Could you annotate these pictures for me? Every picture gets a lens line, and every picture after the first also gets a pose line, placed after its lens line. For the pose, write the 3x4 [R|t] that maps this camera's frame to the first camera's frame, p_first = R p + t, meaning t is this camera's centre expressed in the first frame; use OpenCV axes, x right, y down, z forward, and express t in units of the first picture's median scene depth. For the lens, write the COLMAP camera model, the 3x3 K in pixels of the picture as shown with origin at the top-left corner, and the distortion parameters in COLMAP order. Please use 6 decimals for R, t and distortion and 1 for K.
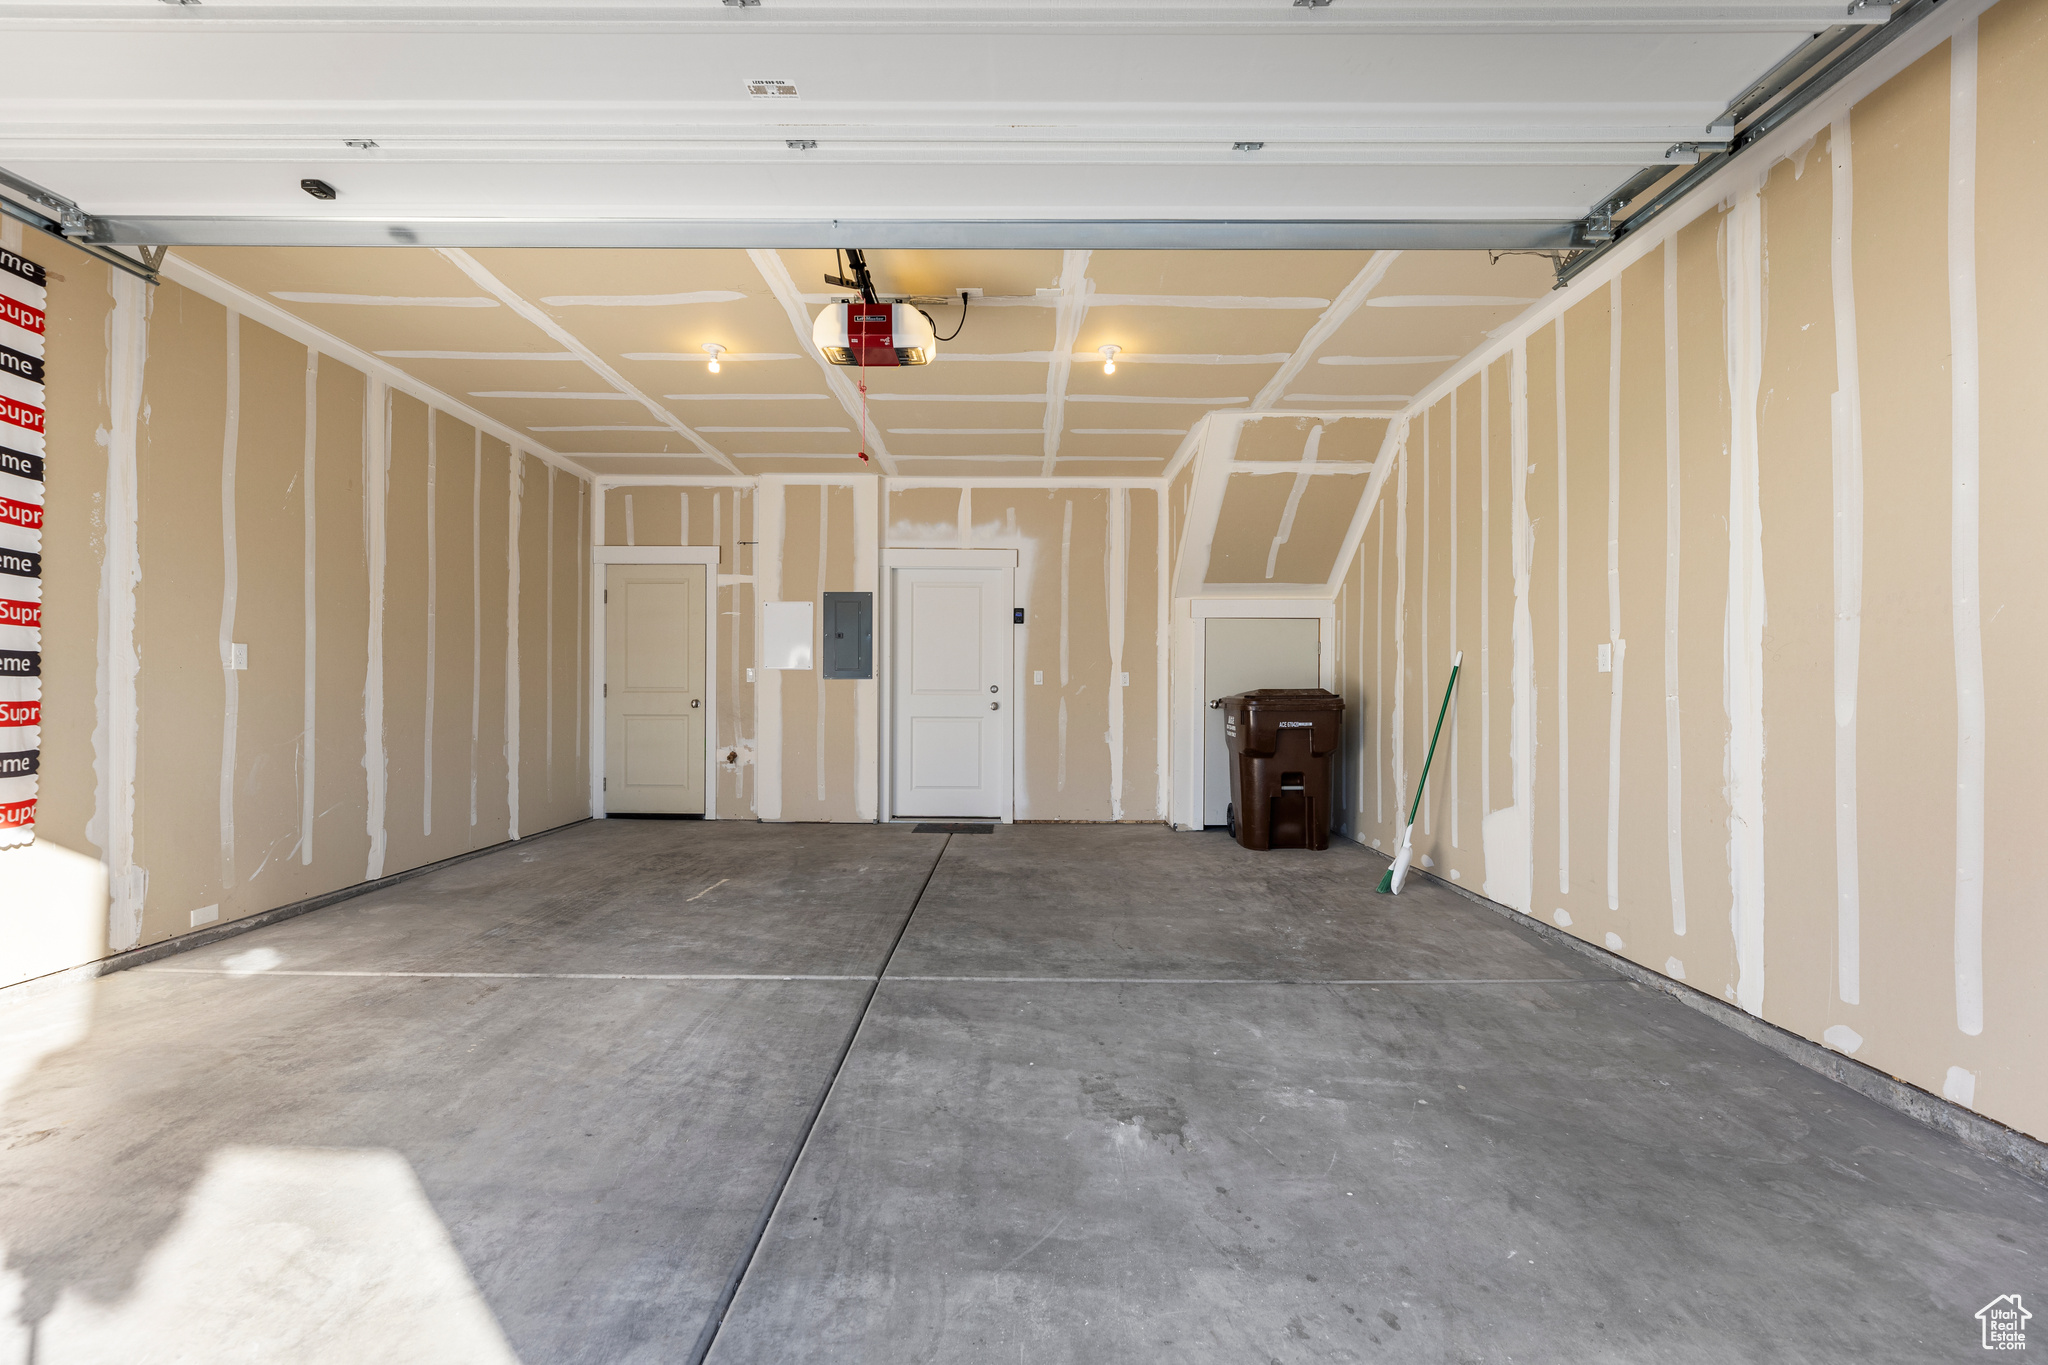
lens RADIAL K [[843.5, 0, 1022.9], [0, 843.5, 681.6], [0, 0, 1]] dist [-0.000280, -0.000007]
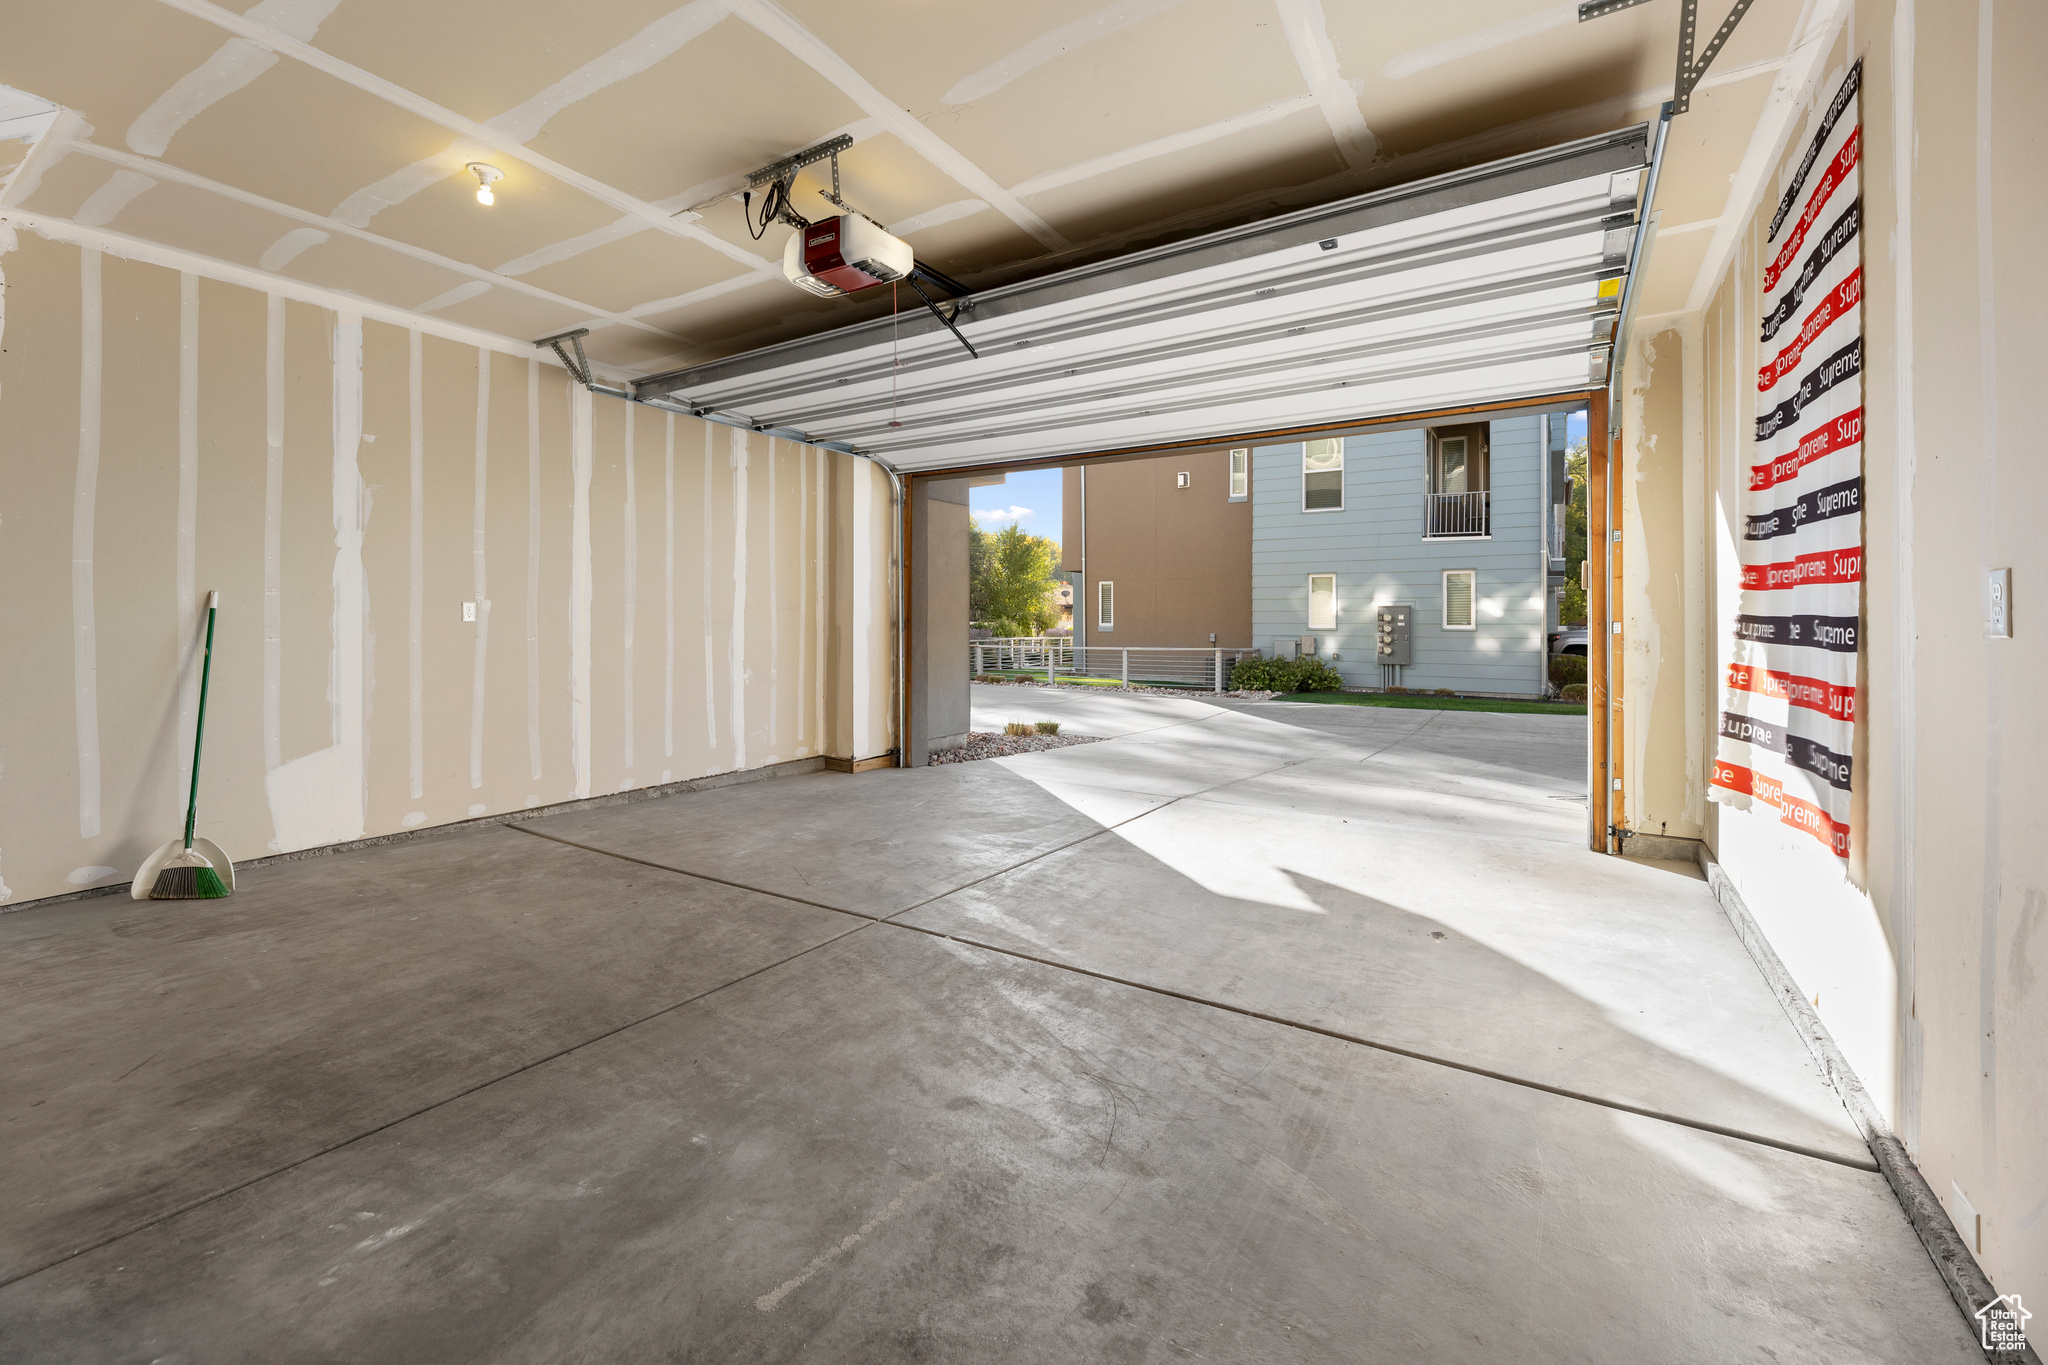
lens RADIAL K [[843.5, 0, 1005.4], [0, 843.5, 623.2], [0, 0, 1]] dist [-0.000280, -0.000007]
pose [[-0.837204, -0.009509, 0.546808, -0.776715], [-0.014417, 0.999885, -0.004686, -0.014430], [-0.546700, -0.011806, -0.837245, 1.594900]]
